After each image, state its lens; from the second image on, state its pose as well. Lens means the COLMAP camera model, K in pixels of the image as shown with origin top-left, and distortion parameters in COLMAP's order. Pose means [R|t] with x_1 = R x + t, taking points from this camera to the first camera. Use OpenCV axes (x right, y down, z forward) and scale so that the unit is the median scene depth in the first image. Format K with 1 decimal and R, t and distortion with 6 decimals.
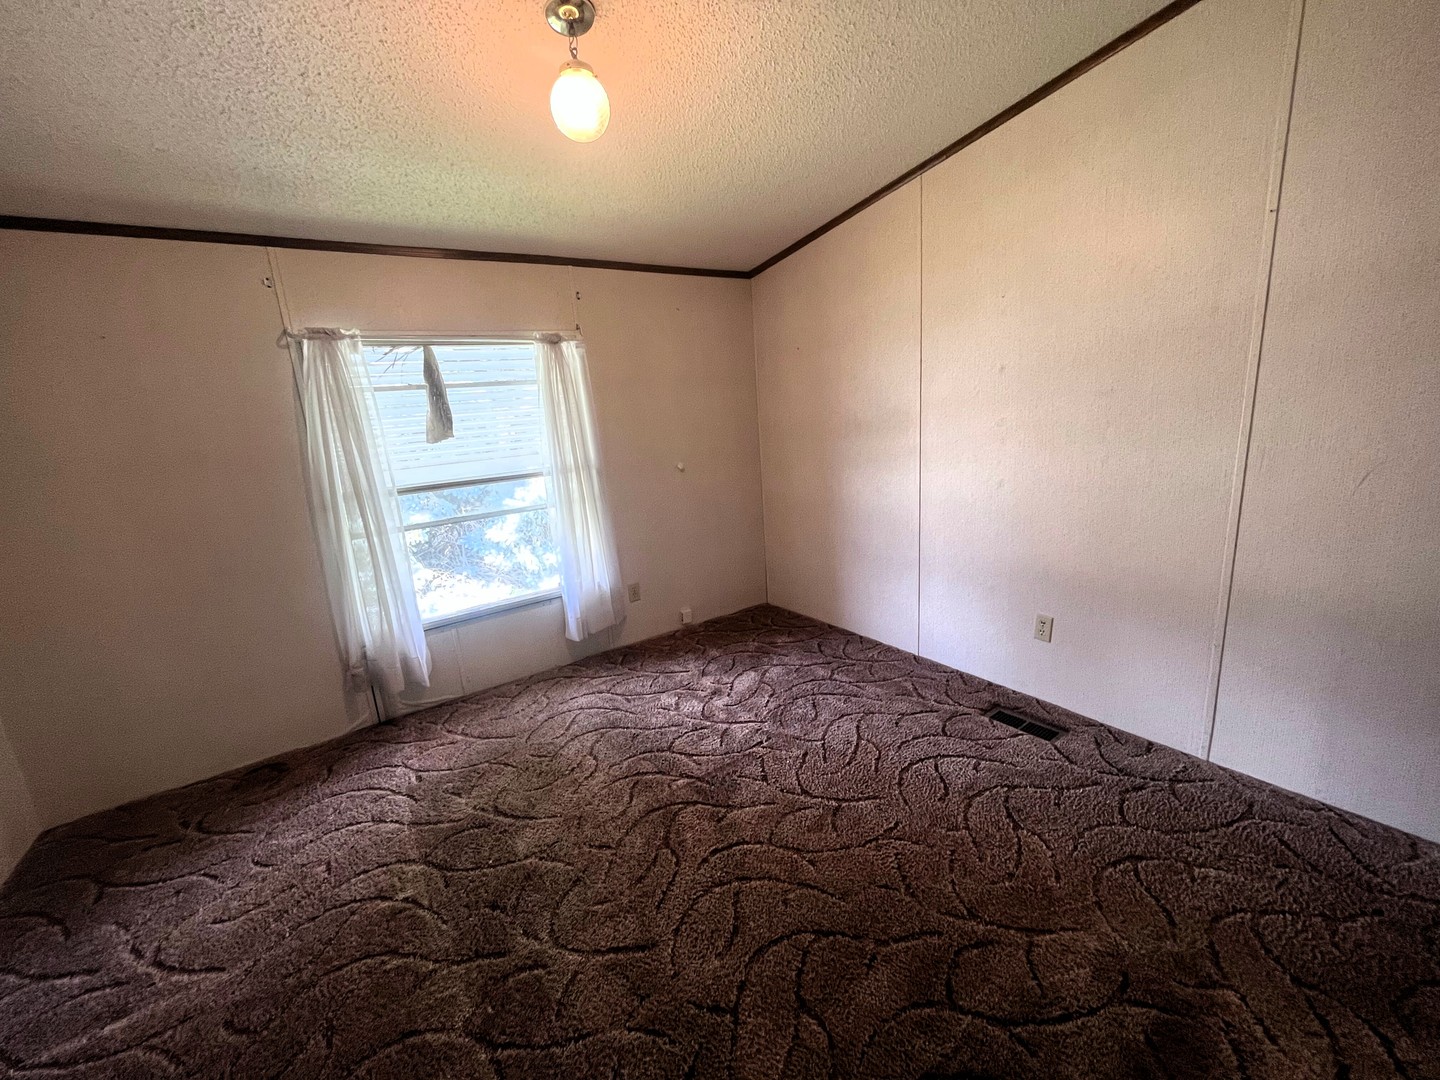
lens RADIAL K [[581.2, 0, 717.5], [0, 581.2, 543.4], [0, 0, 1]] dist [0.000527, 0.000284]
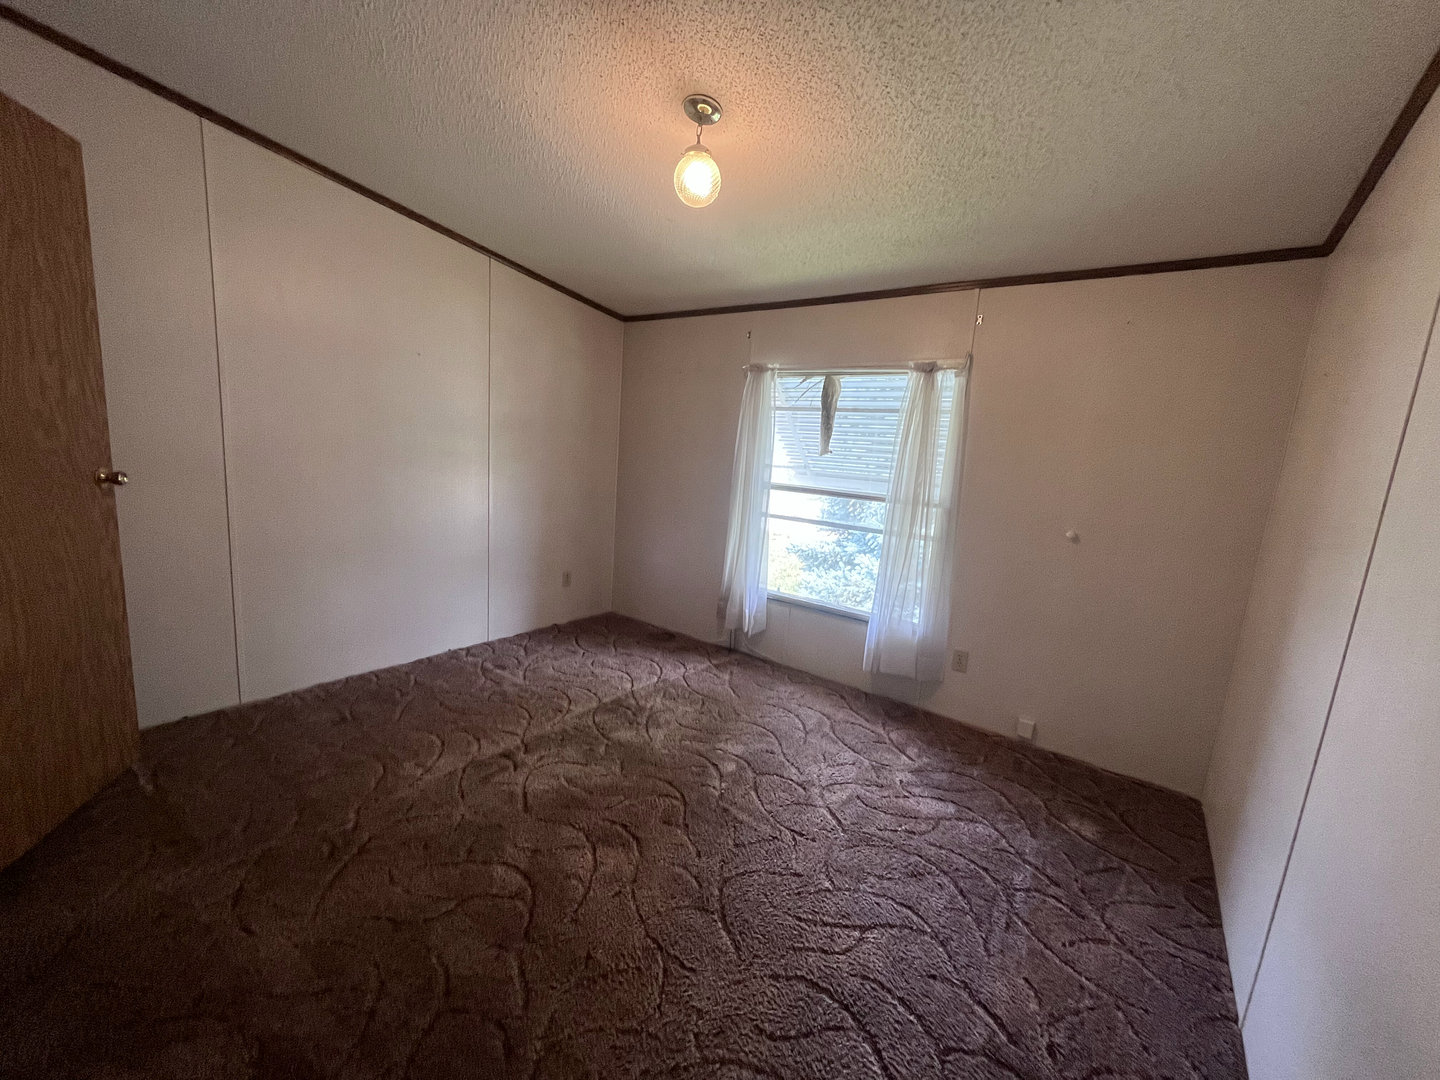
lens RADIAL K [[581.2, 0, 717.5], [0, 581.2, 543.4], [0, 0, 1]] dist [0.000527, 0.000284]
pose [[0.314731, 0.253111, -0.914811, 0.578228], [-0.303960, 0.939912, 0.155481, -0.122252], [0.899195, 0.229131, 0.372755, 0.396091]]
